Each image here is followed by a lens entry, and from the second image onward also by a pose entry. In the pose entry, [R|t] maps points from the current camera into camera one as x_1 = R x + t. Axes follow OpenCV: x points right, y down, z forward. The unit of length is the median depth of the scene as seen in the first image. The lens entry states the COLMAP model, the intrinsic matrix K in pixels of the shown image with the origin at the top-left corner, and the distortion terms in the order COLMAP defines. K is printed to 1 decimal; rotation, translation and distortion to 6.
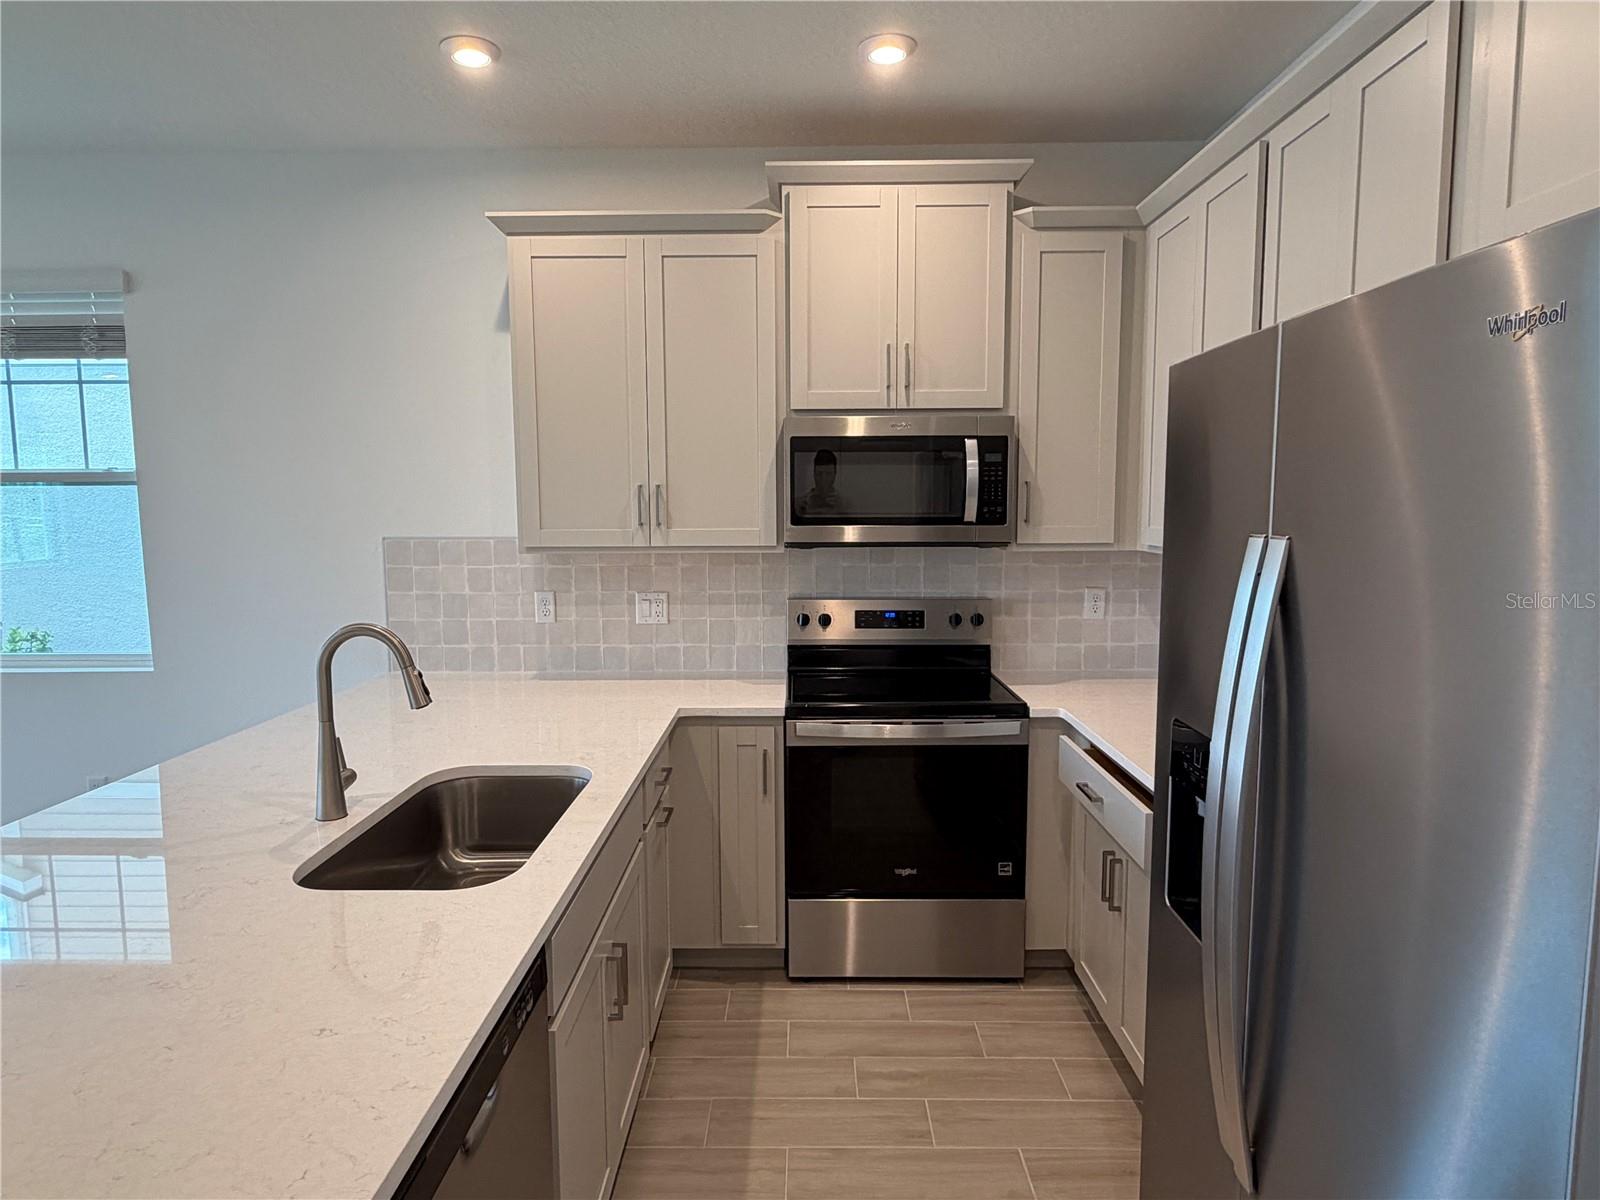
lens RADIAL K [[954.0, 0, 792.1], [0, 954.0, 595.7], [0, 0, 1]] dist [0.012709, -0.009107]
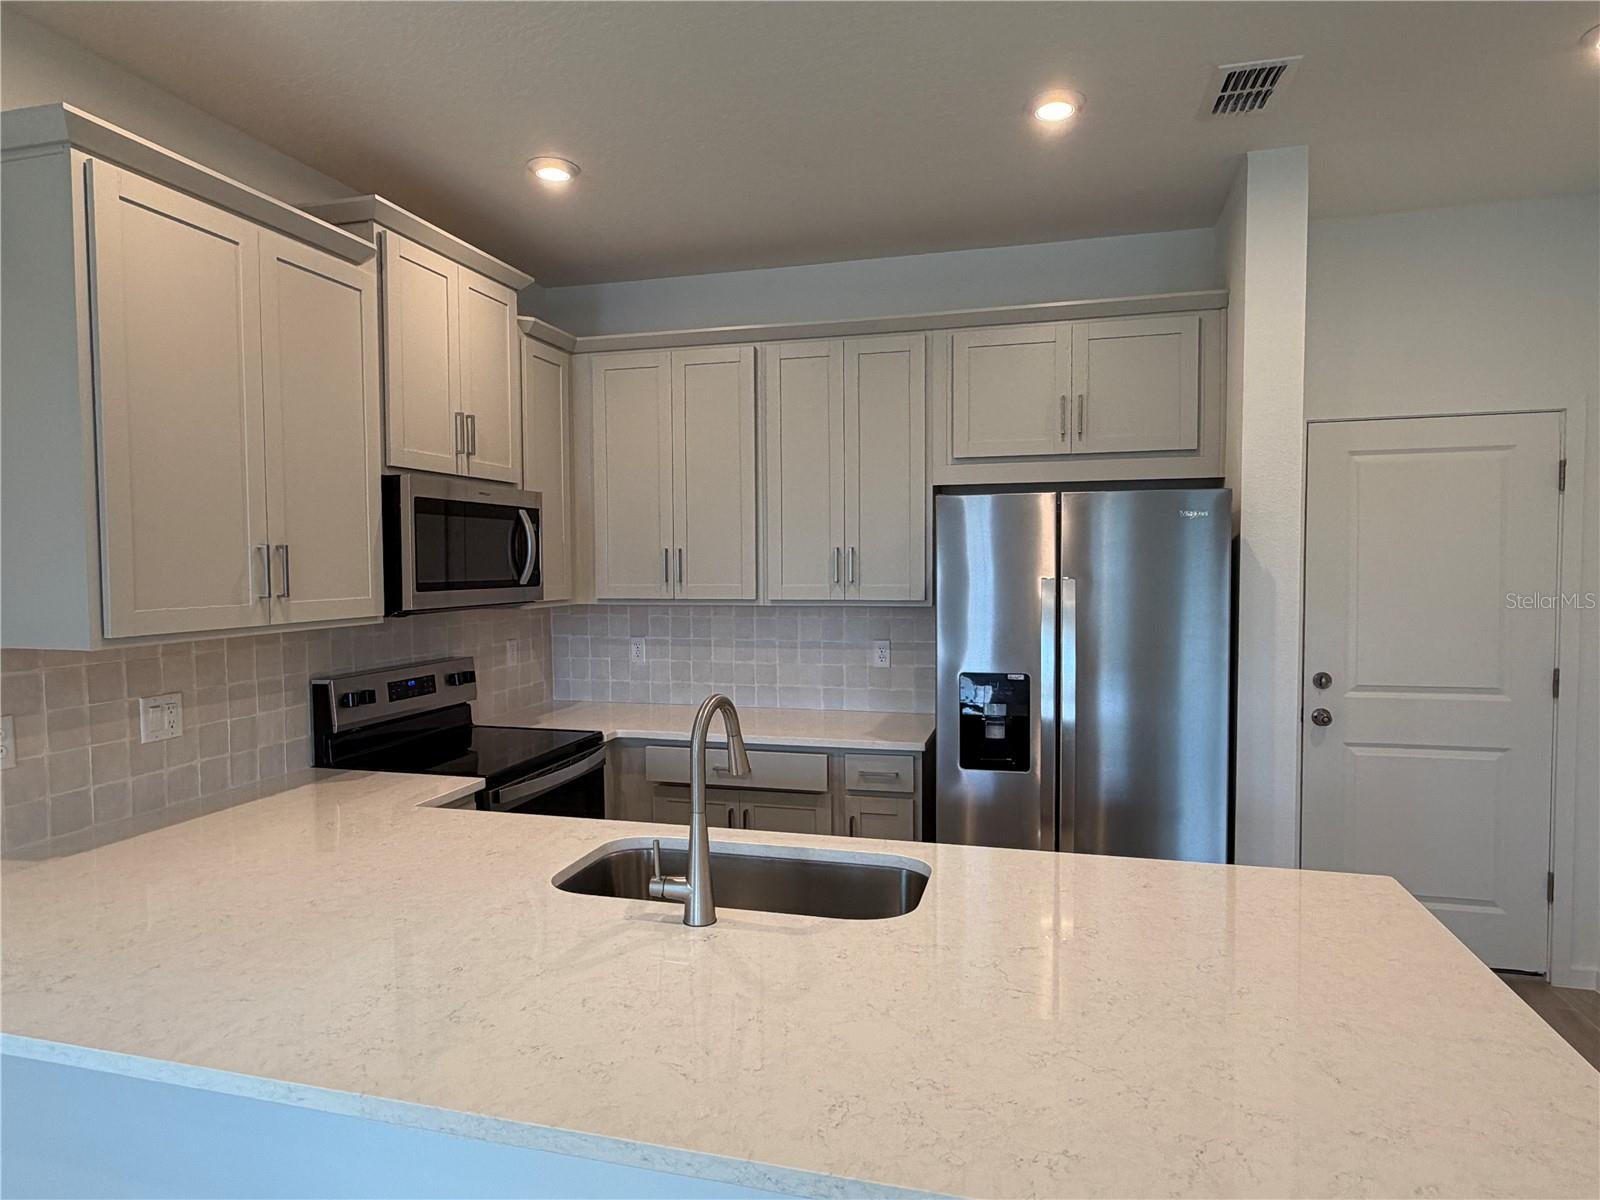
lens RADIAL K [[954.0, 0, 798.1], [0, 954.0, 604.2], [0, 0, 1]] dist [0.012709, -0.009107]
pose [[0.250303, -0.040860, 0.967305, -0.719312], [0.096716, 0.995167, 0.017010, -0.037284], [-0.963325, 0.089296, 0.253045, 0.364804]]
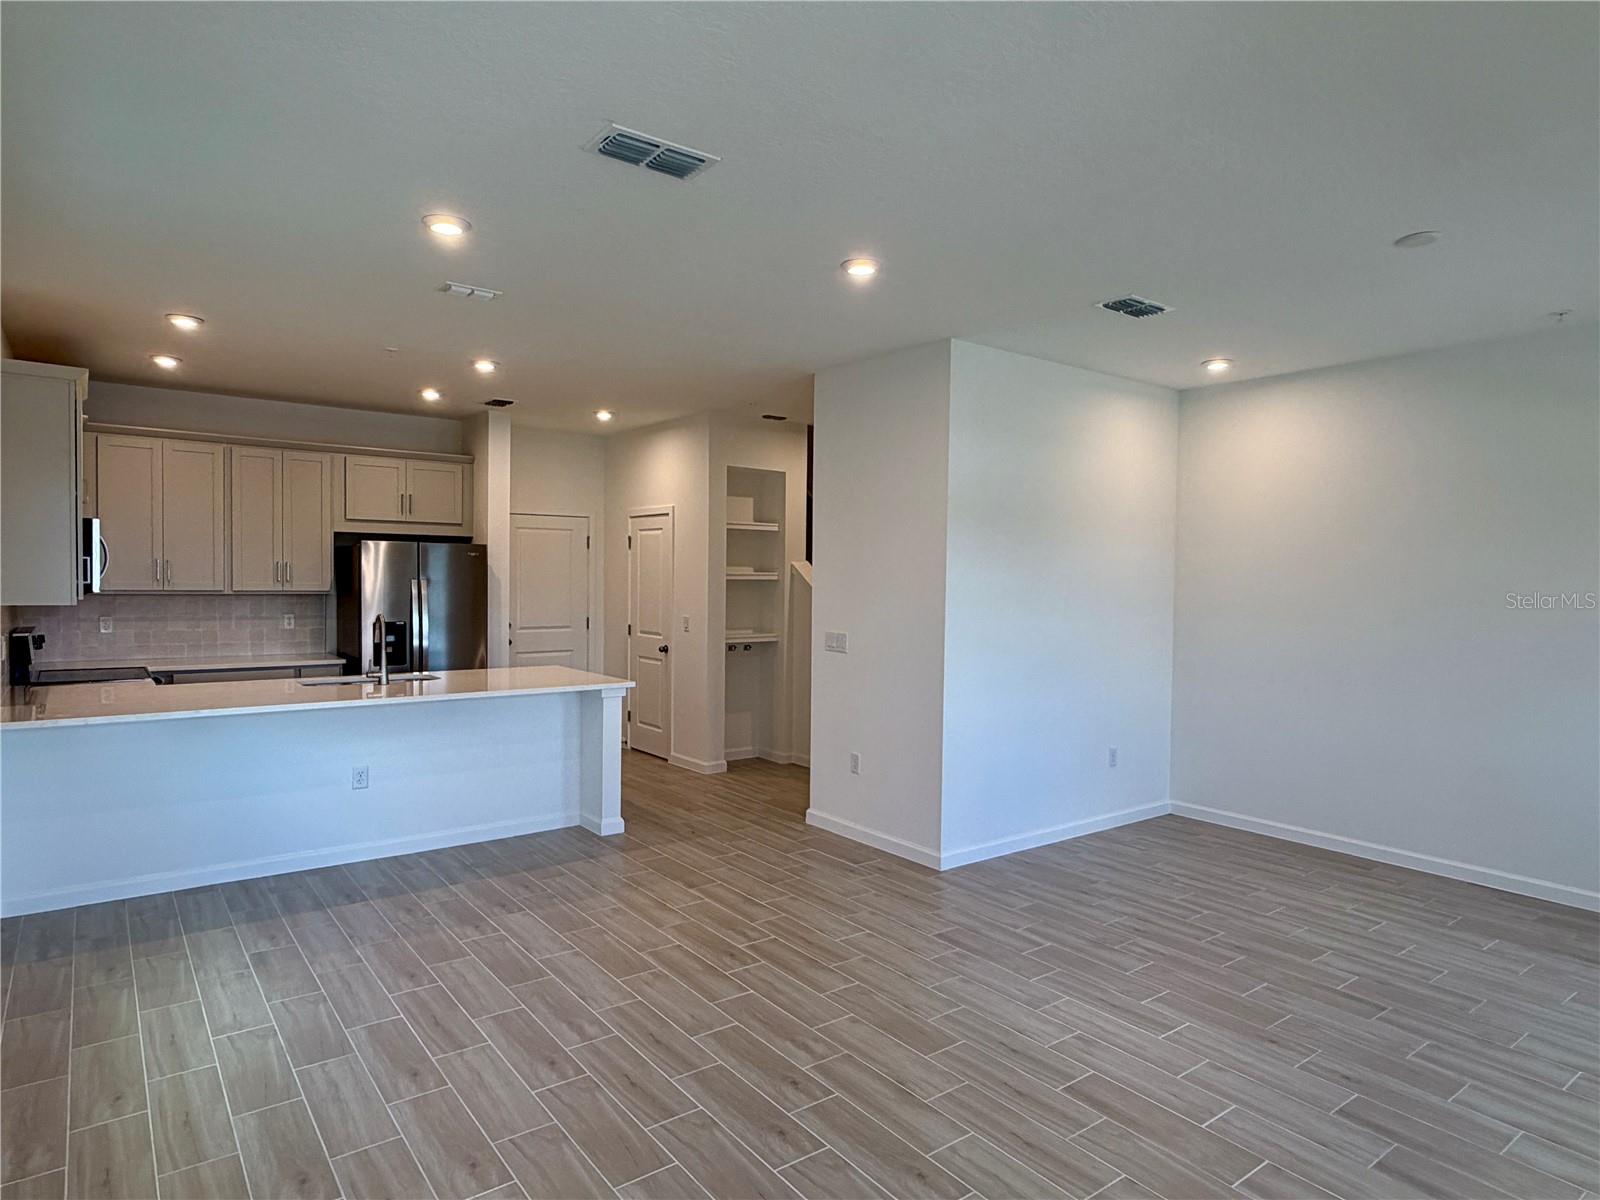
lens RADIAL K [[954.0, 0, 789.0], [0, 954.0, 609.7], [0, 0, 1]] dist [0.012709, -0.009107]
pose [[-0.601859, -0.031495, 0.797981, -1.462483], [0.064708, 0.994013, 0.088037, -0.068282], [-0.795977, 0.104621, -0.596218, 0.729316]]
